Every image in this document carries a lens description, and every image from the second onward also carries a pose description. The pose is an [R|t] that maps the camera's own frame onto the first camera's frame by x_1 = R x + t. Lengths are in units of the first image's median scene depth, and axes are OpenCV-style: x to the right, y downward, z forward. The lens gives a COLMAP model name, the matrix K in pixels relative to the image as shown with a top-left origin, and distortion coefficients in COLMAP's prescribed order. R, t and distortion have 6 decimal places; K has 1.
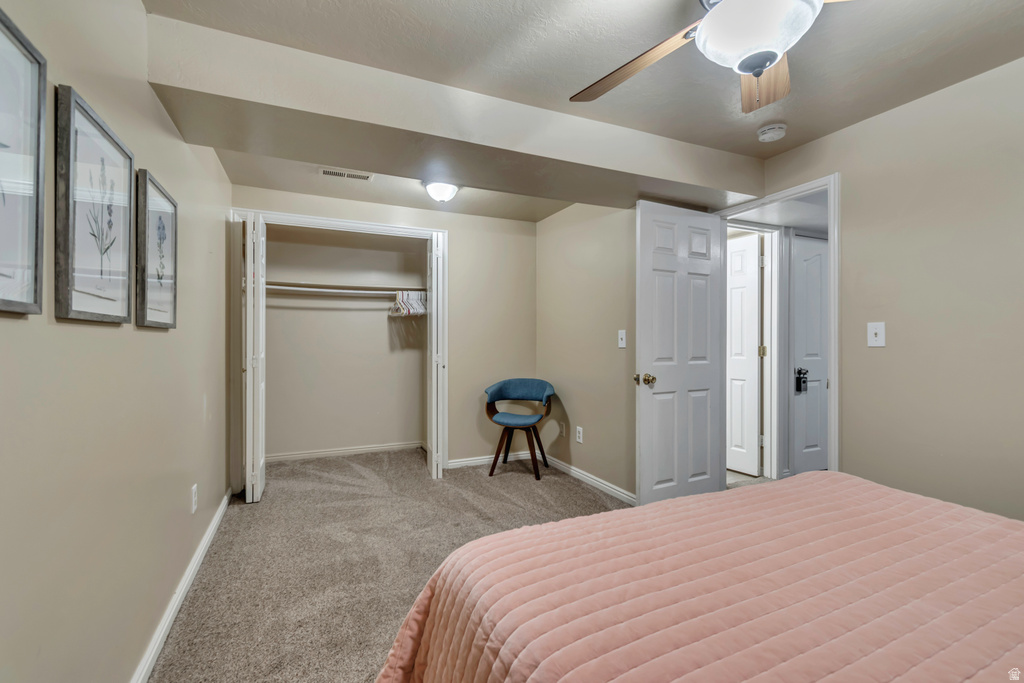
lens RADIAL K [[455.0, 0, 515.7], [0, 455.0, 342.7], [0, 0, 1]] dist [0.001212, 0.000002]
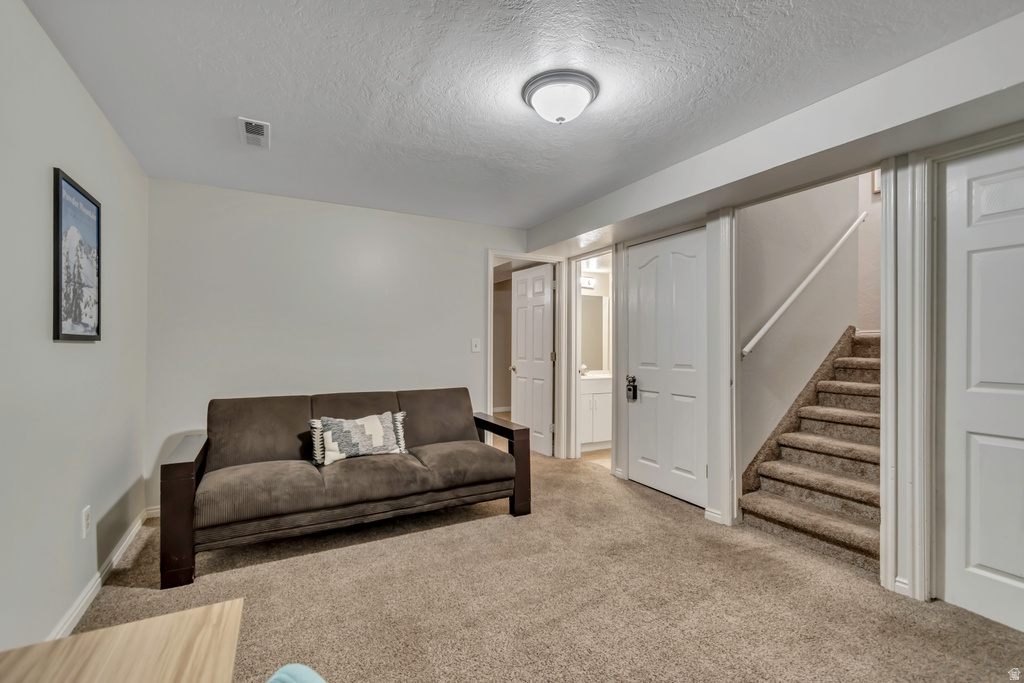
lens RADIAL K [[455.0, 0, 515.7], [0, 455.0, 342.7], [0, 0, 1]] dist [0.001212, 0.000002]
pose [[0.067398, -0.000621, -0.997726, 1.911331], [-0.000132, 1.000000, -0.000631, -0.021405], [0.997726, 0.000174, 0.067398, 0.791914]]
